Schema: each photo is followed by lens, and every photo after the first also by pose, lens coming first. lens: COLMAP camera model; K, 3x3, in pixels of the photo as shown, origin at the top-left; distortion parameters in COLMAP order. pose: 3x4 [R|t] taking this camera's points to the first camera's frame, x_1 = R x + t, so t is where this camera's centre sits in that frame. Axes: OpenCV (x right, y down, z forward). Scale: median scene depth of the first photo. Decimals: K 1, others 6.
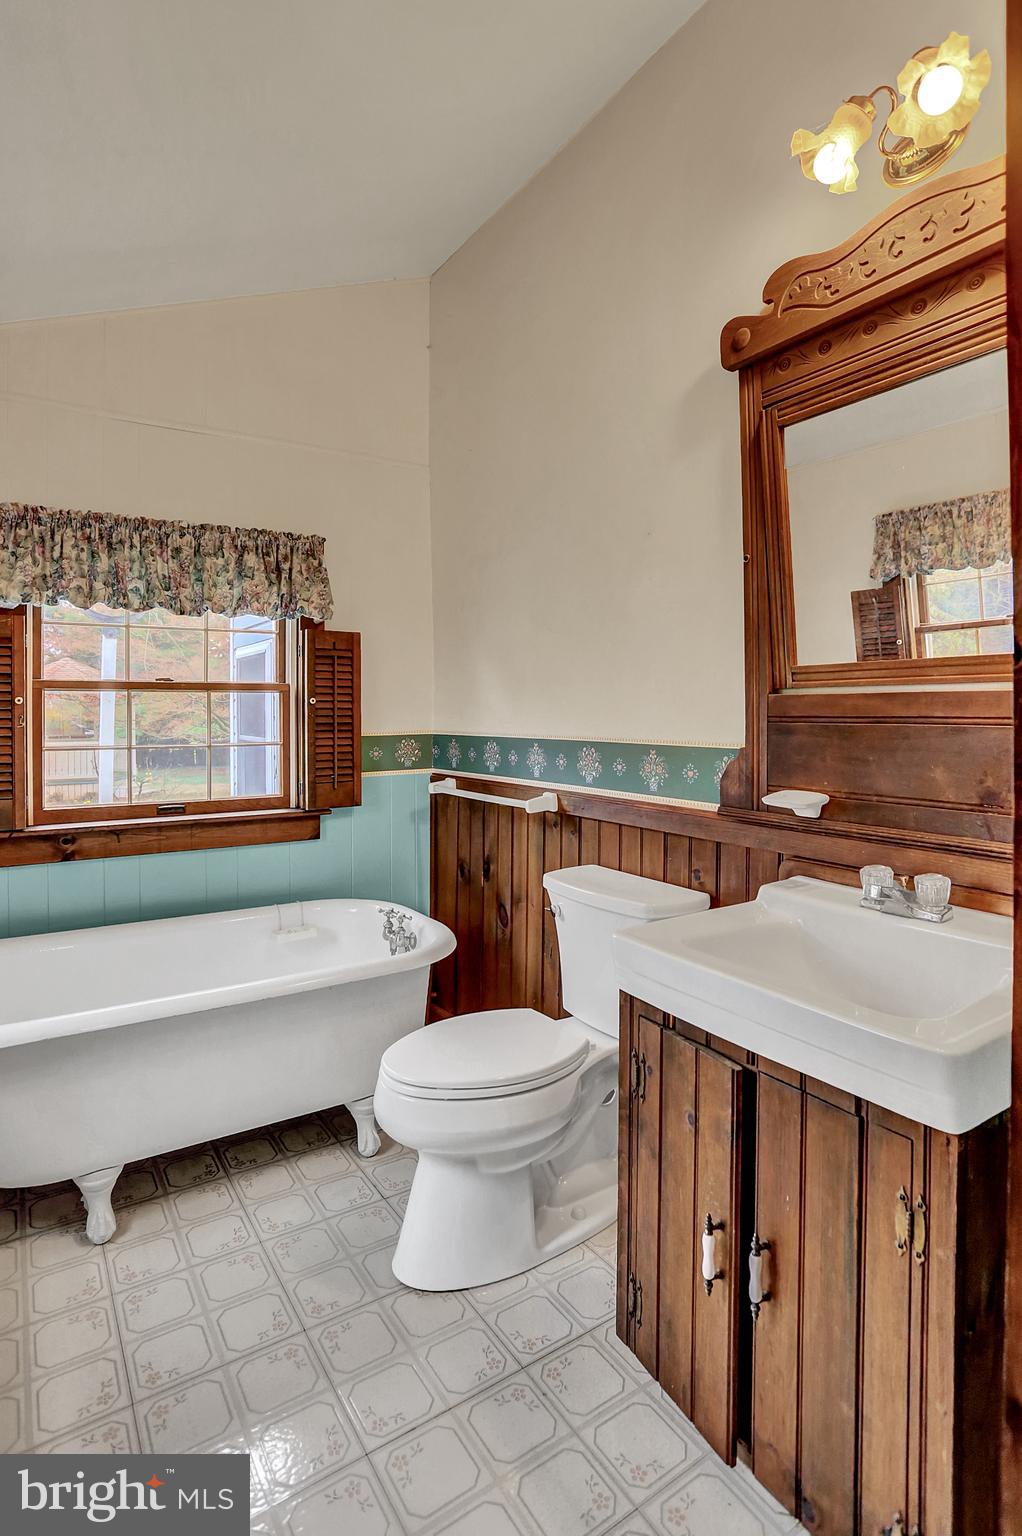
lens RADIAL K [[793.7, 0, 504.8], [0, 793.7, 705.6], [0, 0, 1]] dist [-0.063986, 0.040995]
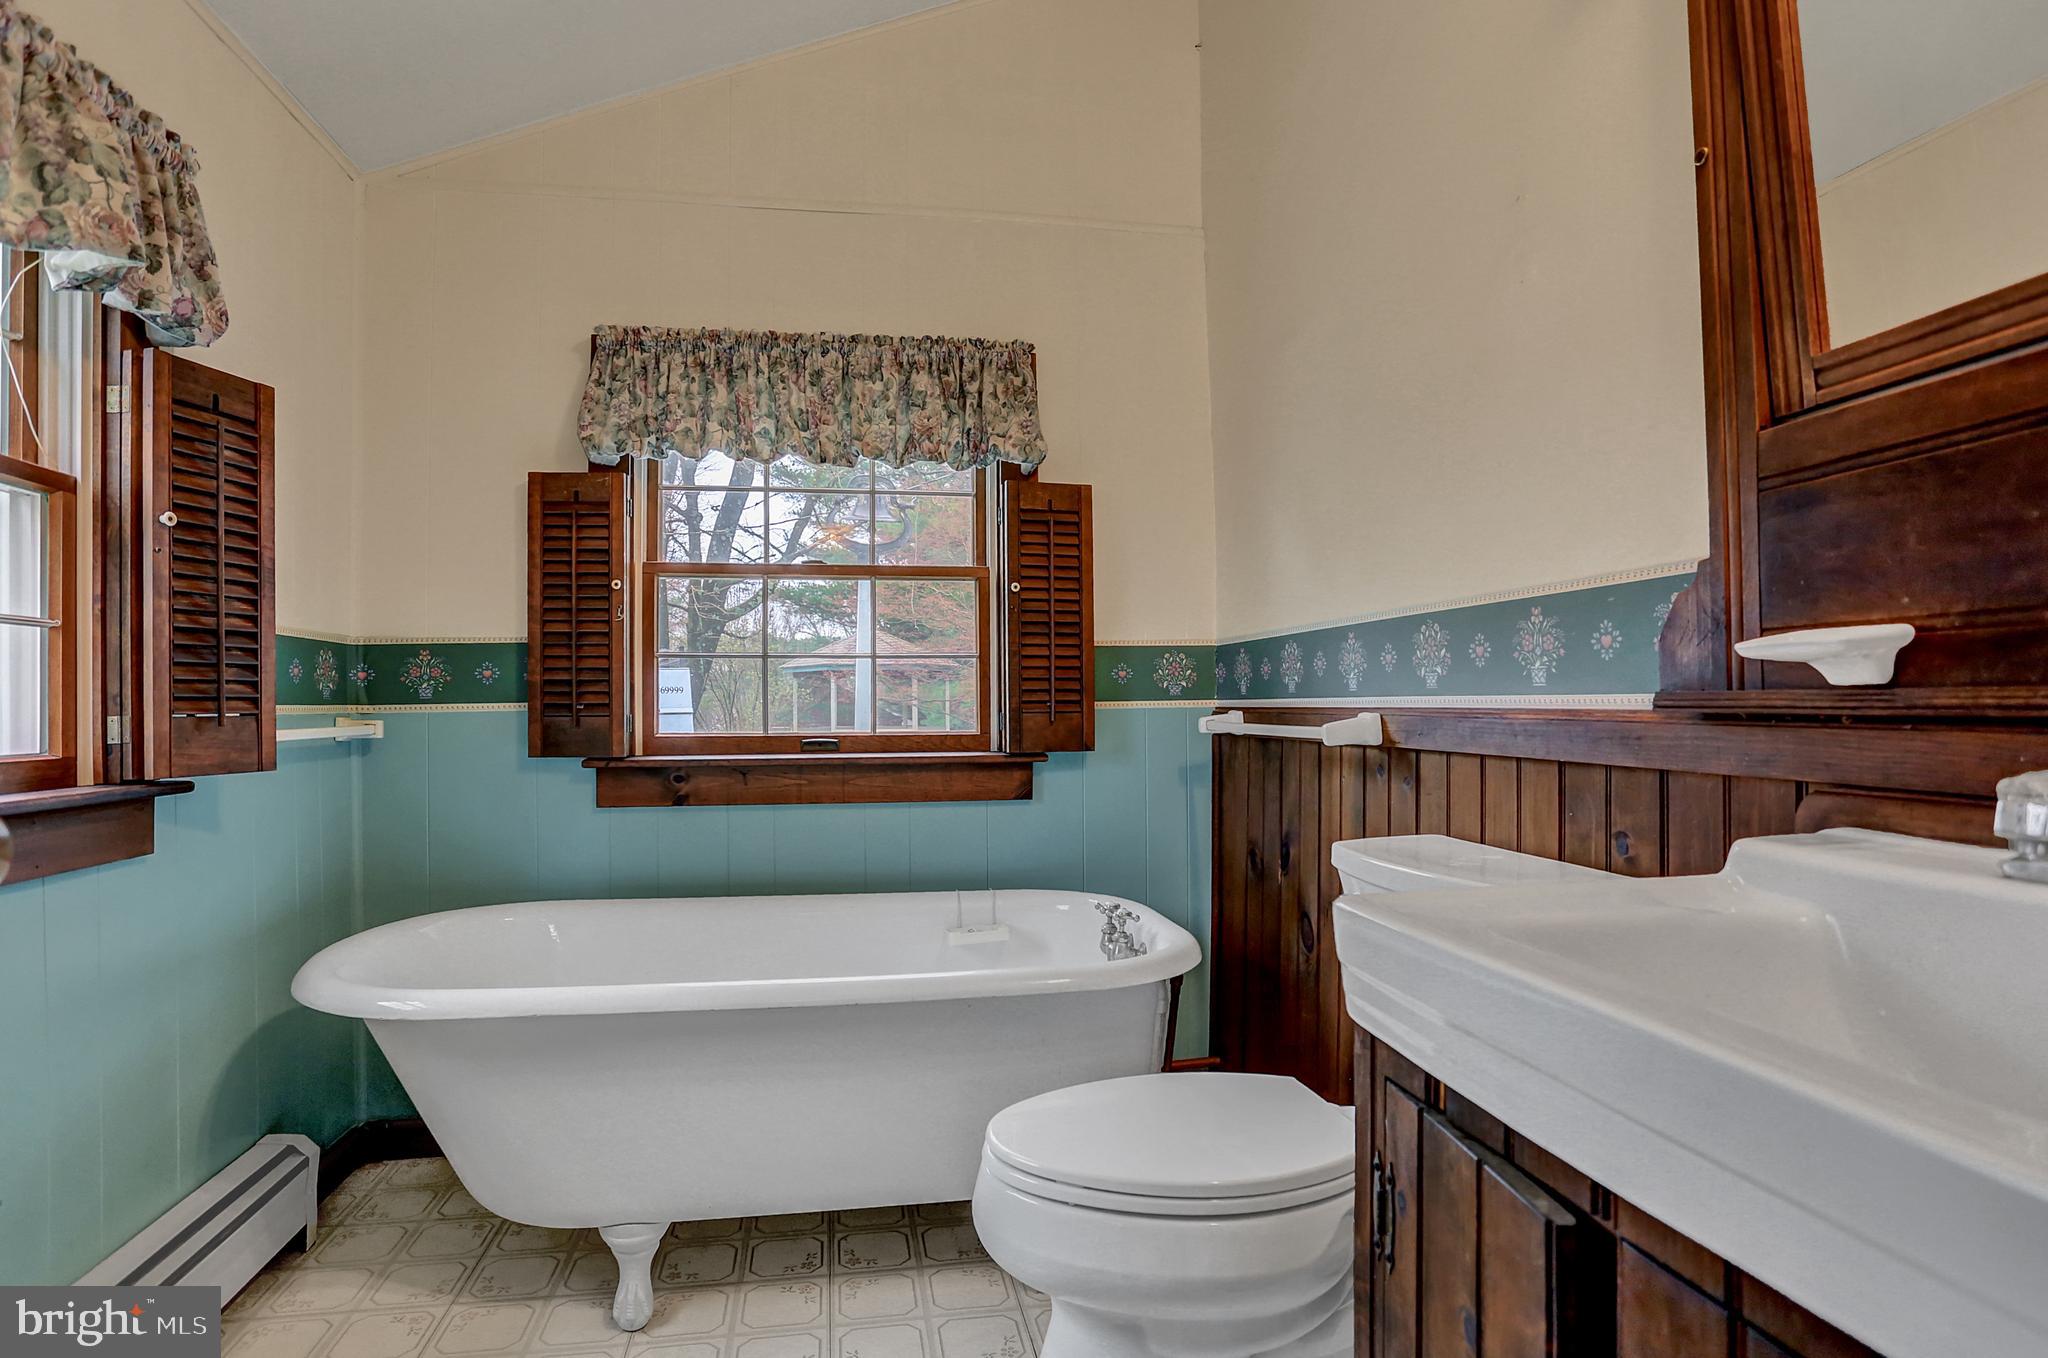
lens RADIAL K [[1067.2, 0, 1024.0], [0, 1067.2, 679.0], [0, 0, 1]] dist [-0.071553, 0.041242]
pose [[0.922117, -0.011908, -0.386728, 0.124808], [0.005296, 0.999821, -0.018159, 0.099862], [0.386875, 0.014696, 0.922015, 0.204260]]
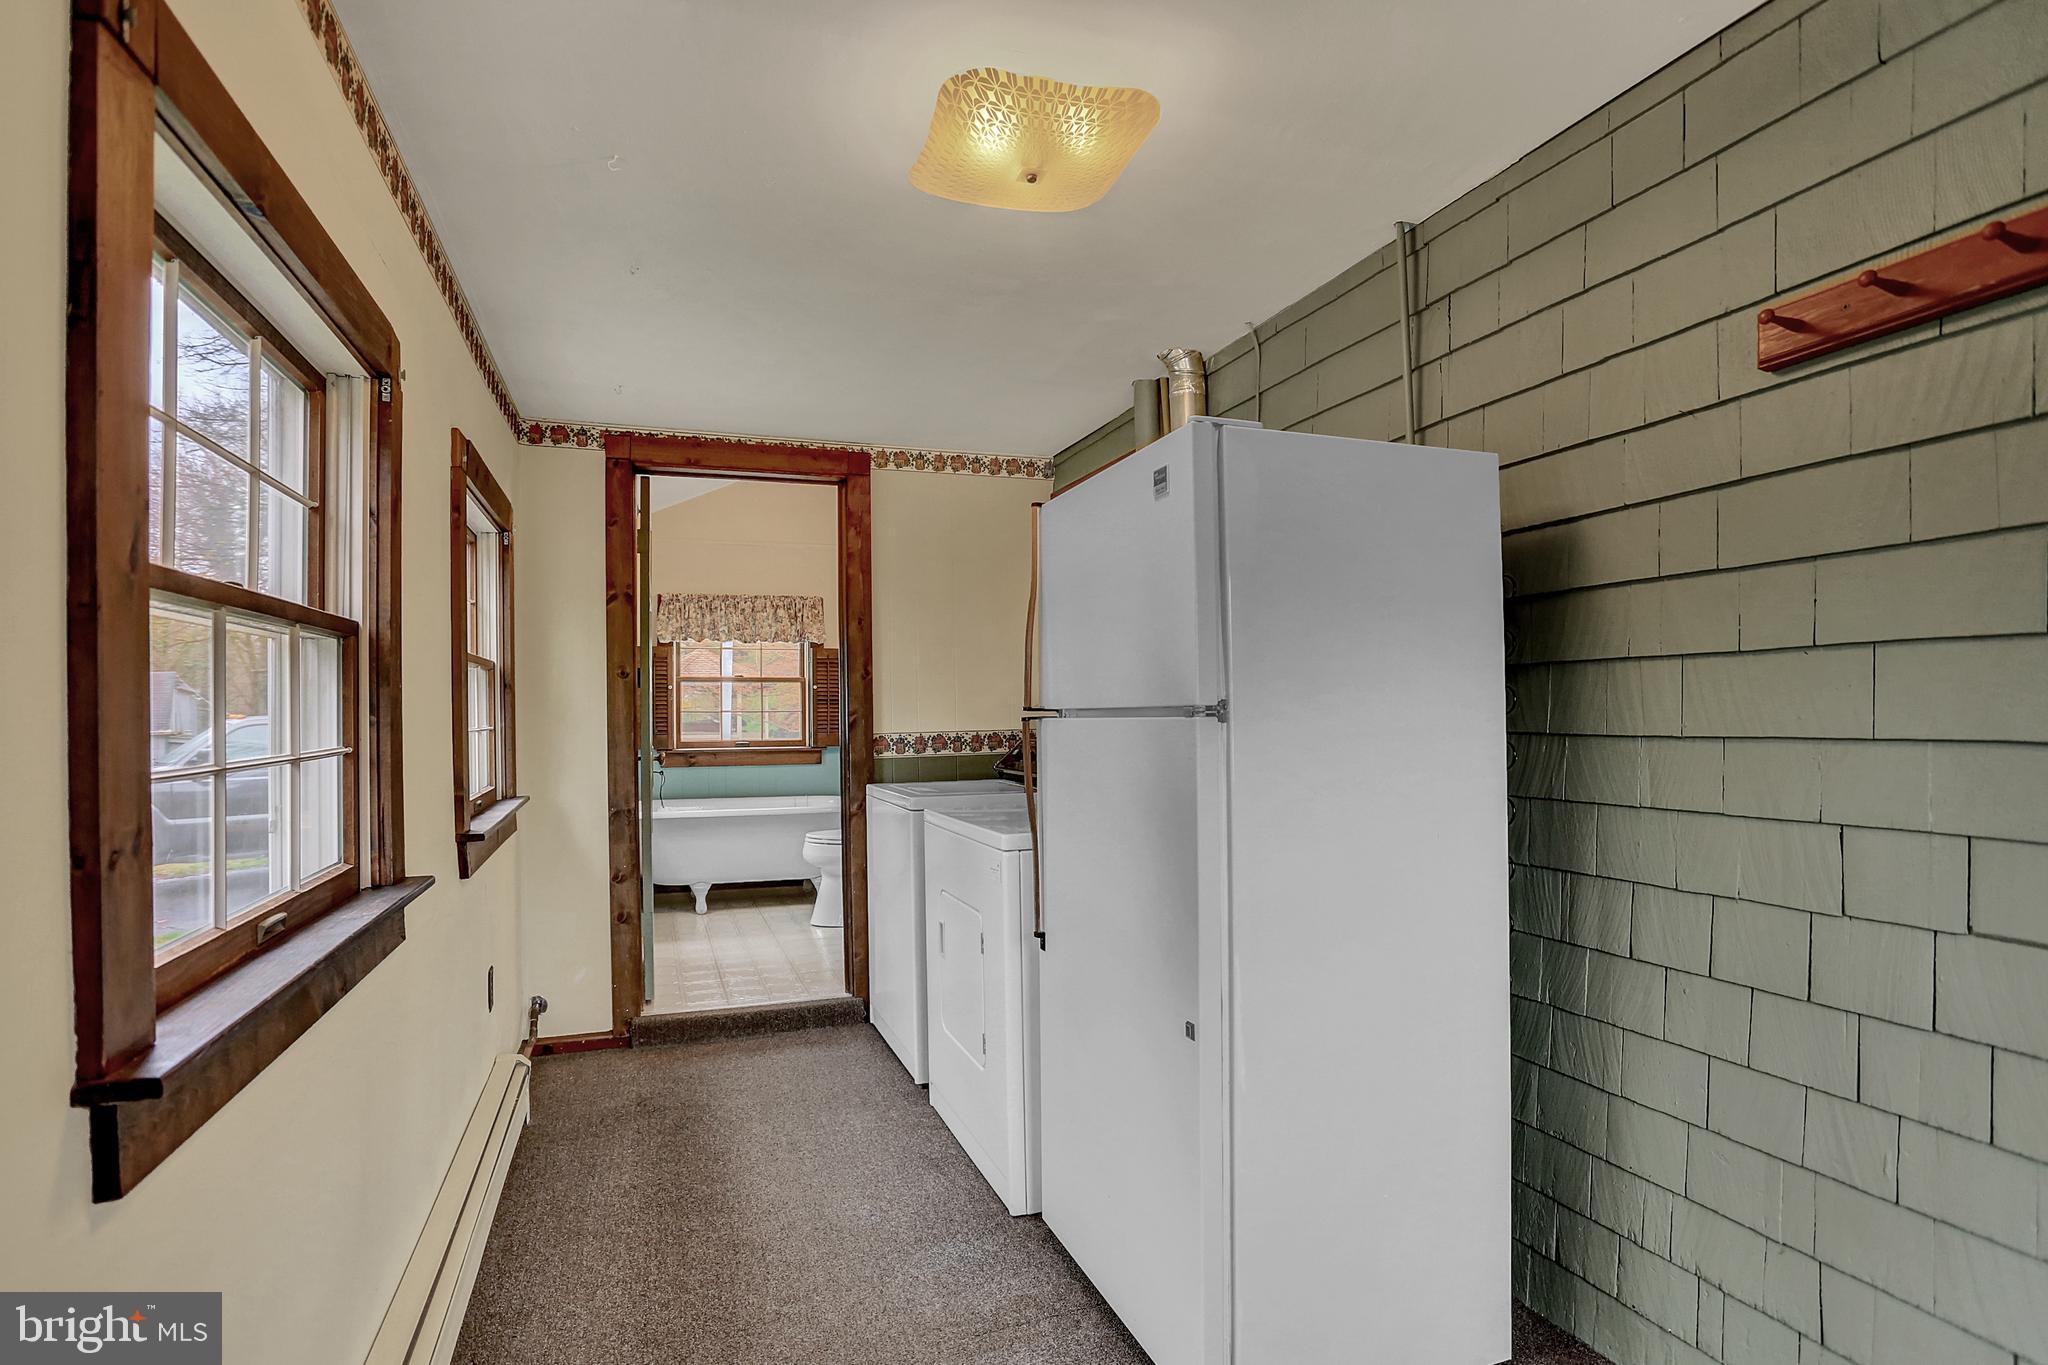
lens RADIAL K [[1067.2, 0, 1024.0], [0, 1067.2, 682.5], [0, 0, 1]] dist [-0.071553, 0.041242]
pose [[0.973880, -0.011799, -0.226756, 0.901763], [0.006863, 0.999722, -0.022545, 0.049114], [0.226960, 0.020400, 0.973691, -1.479990]]
